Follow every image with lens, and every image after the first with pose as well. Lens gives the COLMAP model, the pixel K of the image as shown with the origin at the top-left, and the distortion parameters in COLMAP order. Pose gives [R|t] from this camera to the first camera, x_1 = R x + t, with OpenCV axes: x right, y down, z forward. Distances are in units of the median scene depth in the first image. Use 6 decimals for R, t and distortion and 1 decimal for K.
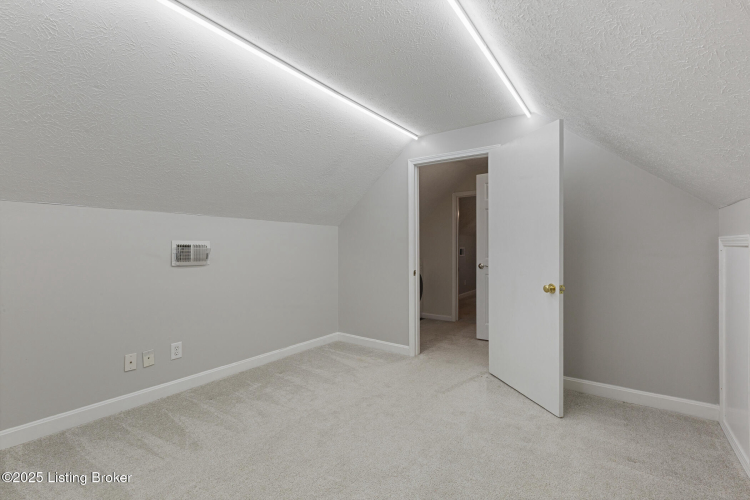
lens RADIAL K [[337.0, 0, 375.4], [0, 337.0, 249.2], [0, 0, 1]] dist [0.002074, -0.002379]
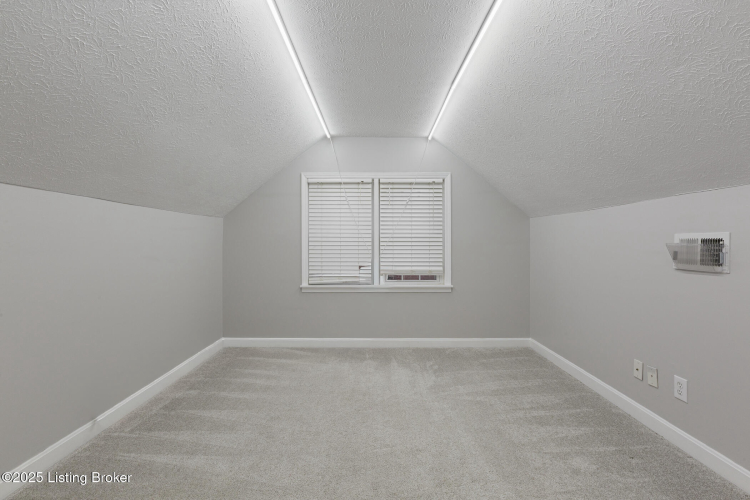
lens RADIAL K [[337.0, 0, 375.3], [0, 337.0, 247.4], [0, 0, 1]] dist [0.002074, -0.002379]
pose [[-0.805887, 0.007044, -0.592028, 0.363173], [0.001160, 0.999946, 0.010318, -0.006280], [0.592069, 0.007628, -0.805851, 1.227713]]
